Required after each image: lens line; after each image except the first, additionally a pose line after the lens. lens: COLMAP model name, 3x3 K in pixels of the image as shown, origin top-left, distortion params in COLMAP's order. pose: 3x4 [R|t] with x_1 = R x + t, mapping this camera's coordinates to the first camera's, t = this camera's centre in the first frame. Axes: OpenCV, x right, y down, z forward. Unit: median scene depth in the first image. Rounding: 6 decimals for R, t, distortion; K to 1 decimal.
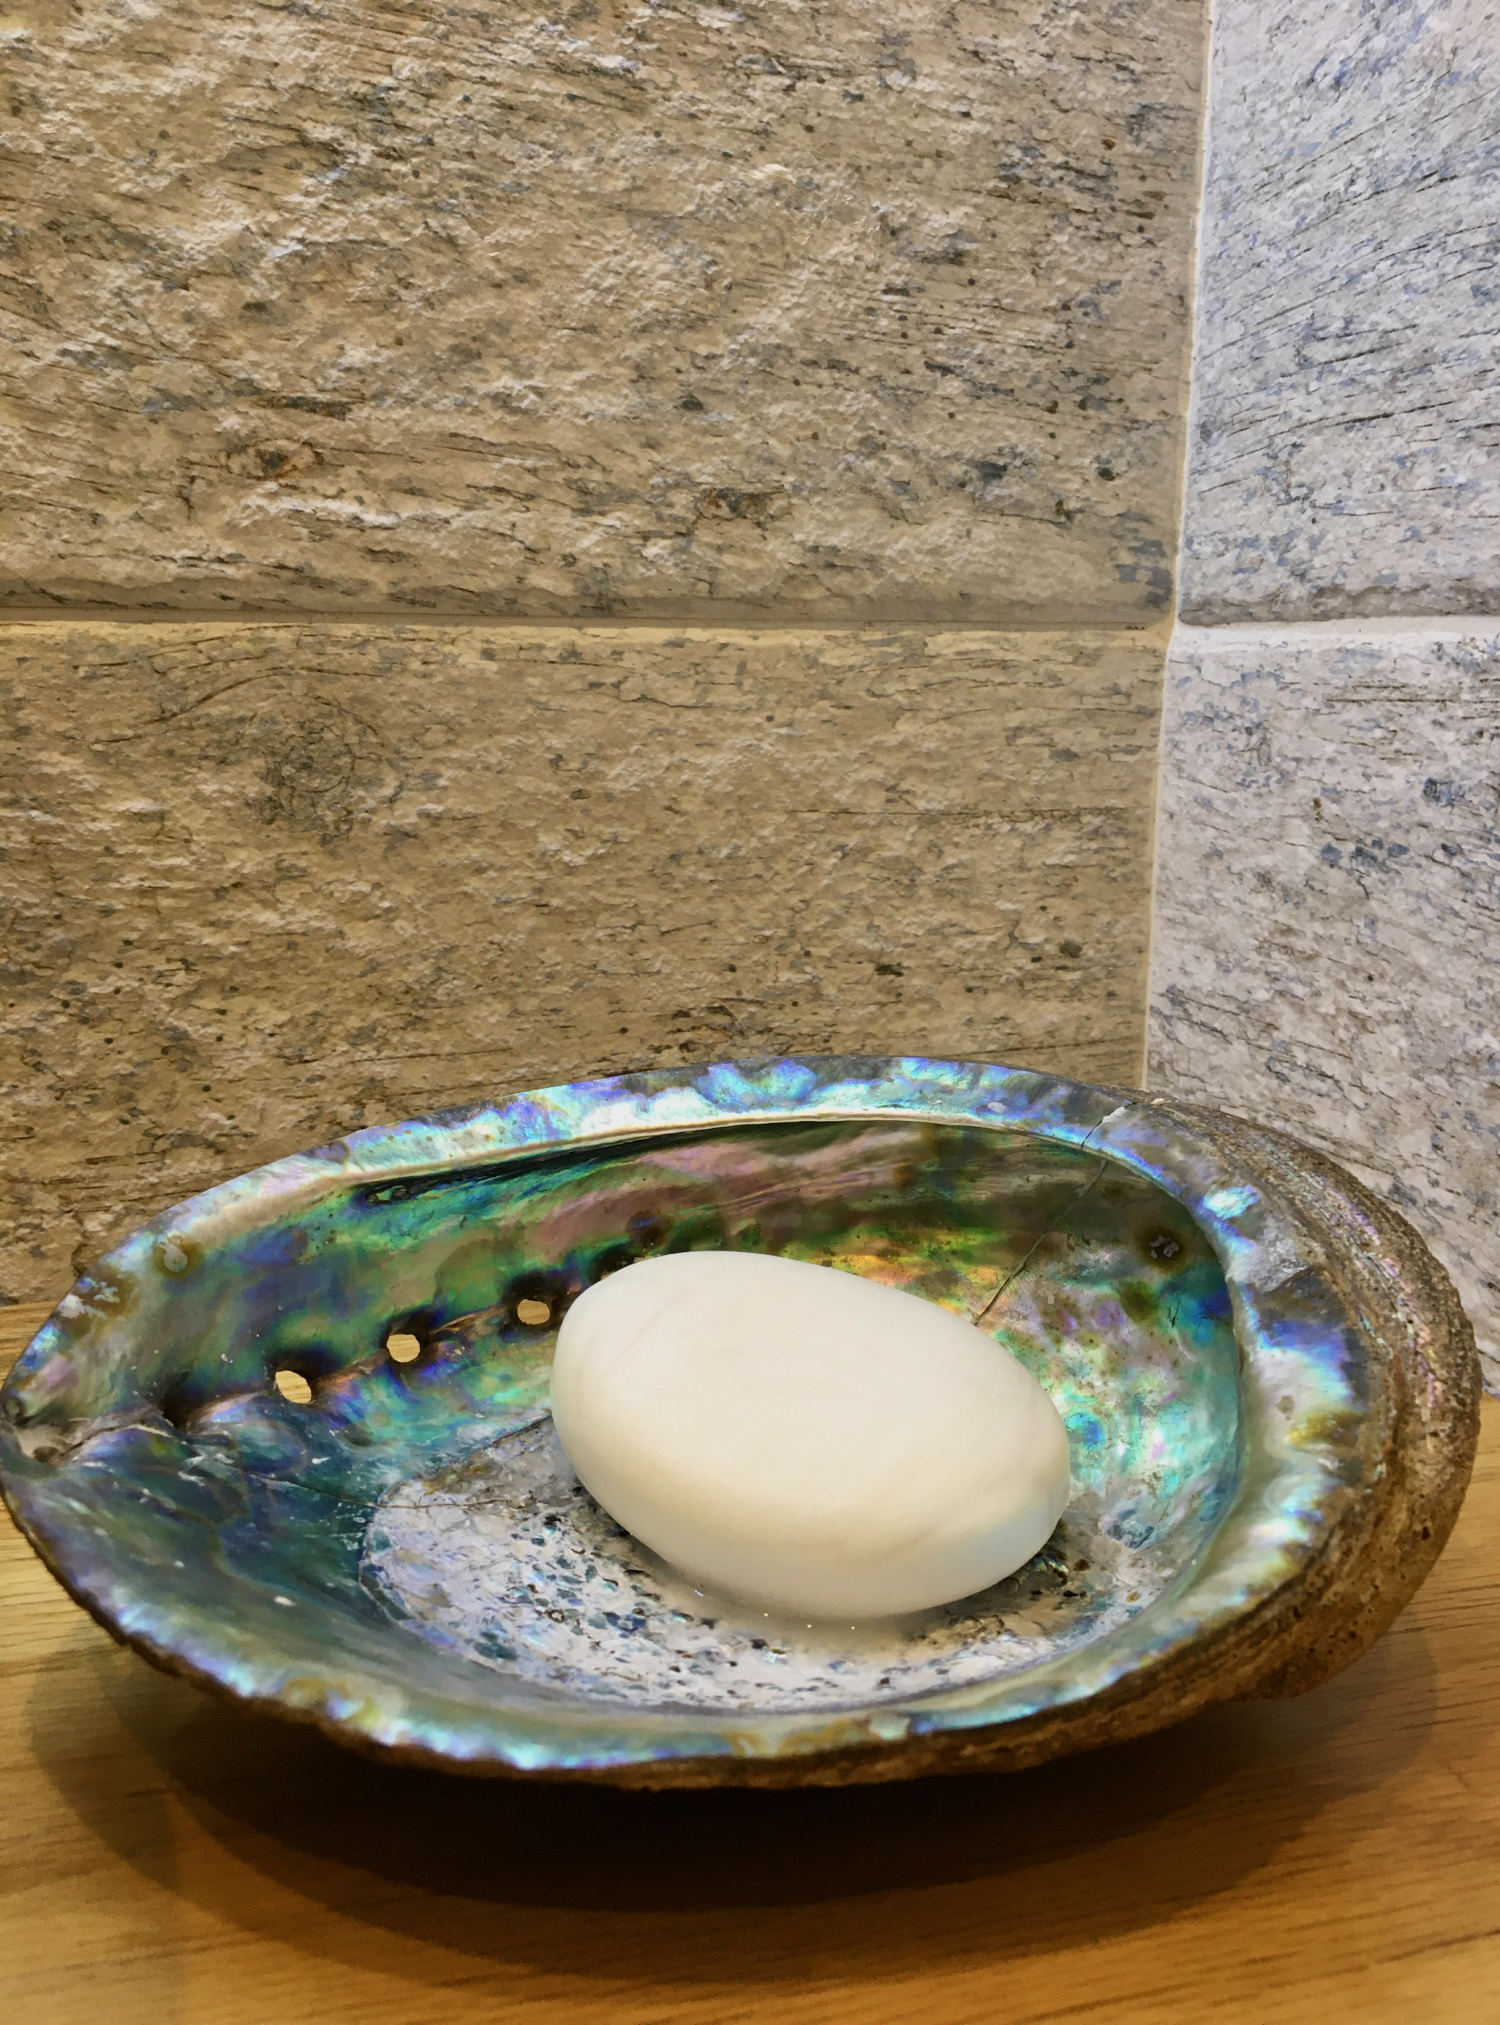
lens RADIAL K [[1715.1, 0, 737.7], [0, 1715.1, 1006.3], [0, 0, 1]] dist [0.069654, -0.109252]
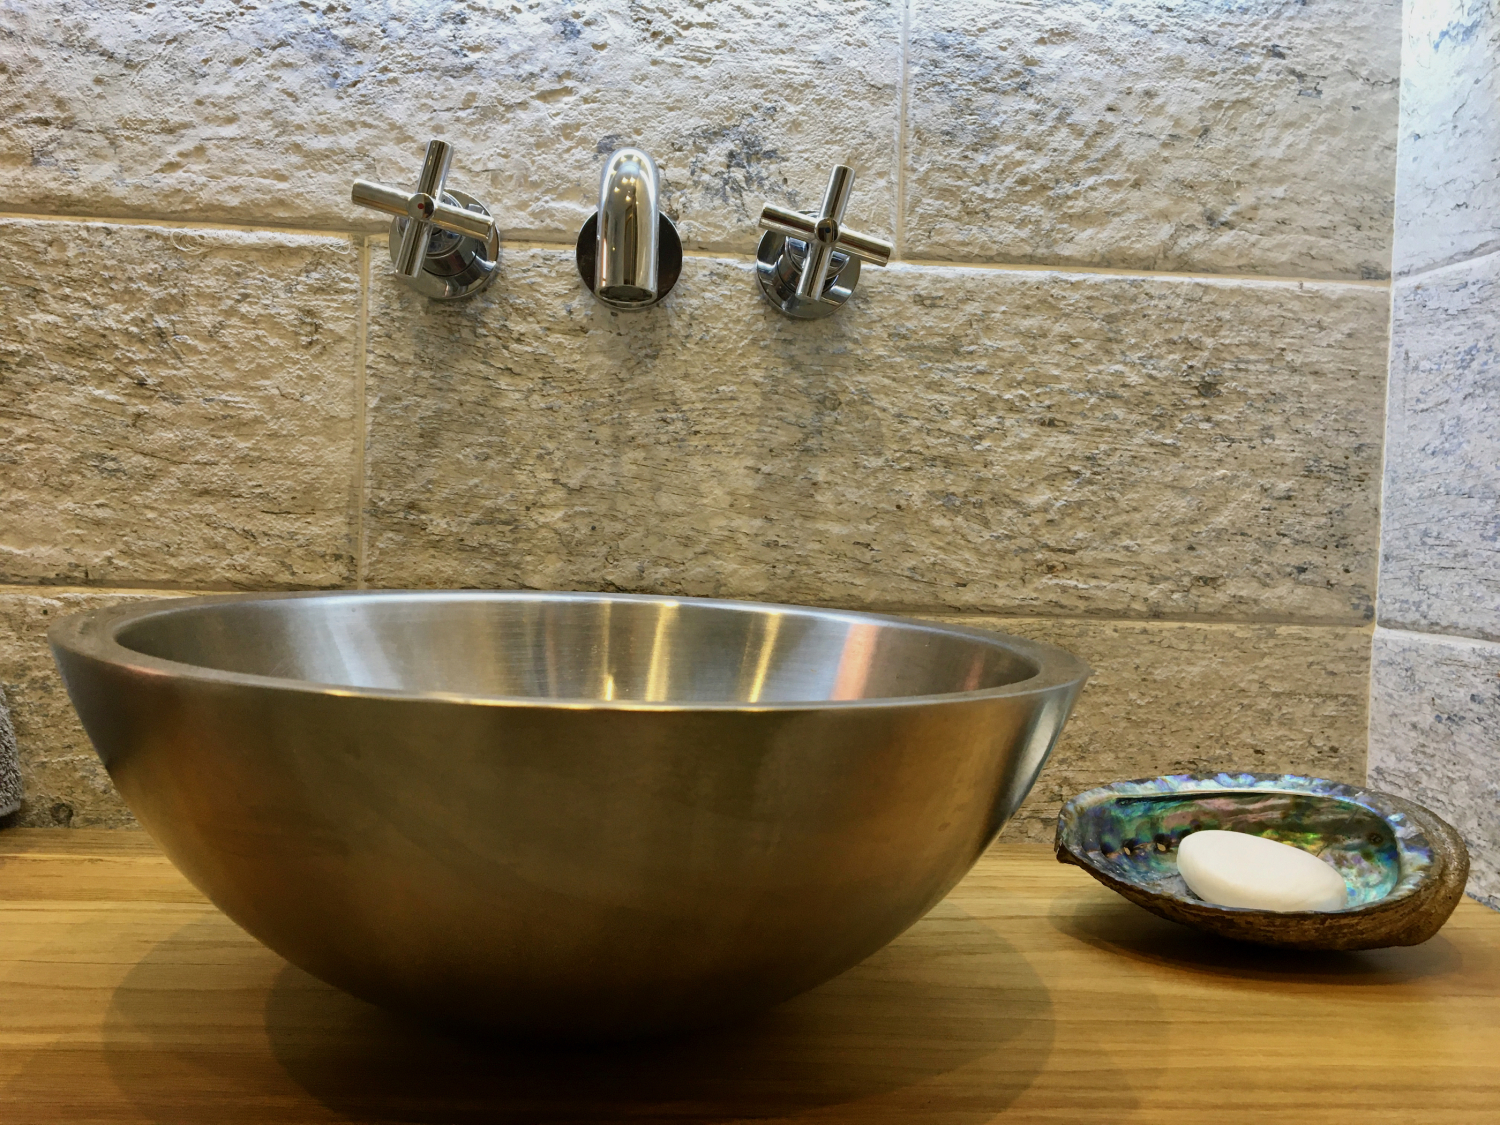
lens RADIAL K [[1270.4, 0, 737.8], [0, 1270.4, 562.7], [0, 0, 1]] dist [0.069654, -0.109252]
pose [[0.975969, 0.031927, -0.215557, -0.318139], [-0.069905, 0.982799, -0.170938, 0.098131], [0.206391, 0.181899, 0.961413, -1.261658]]
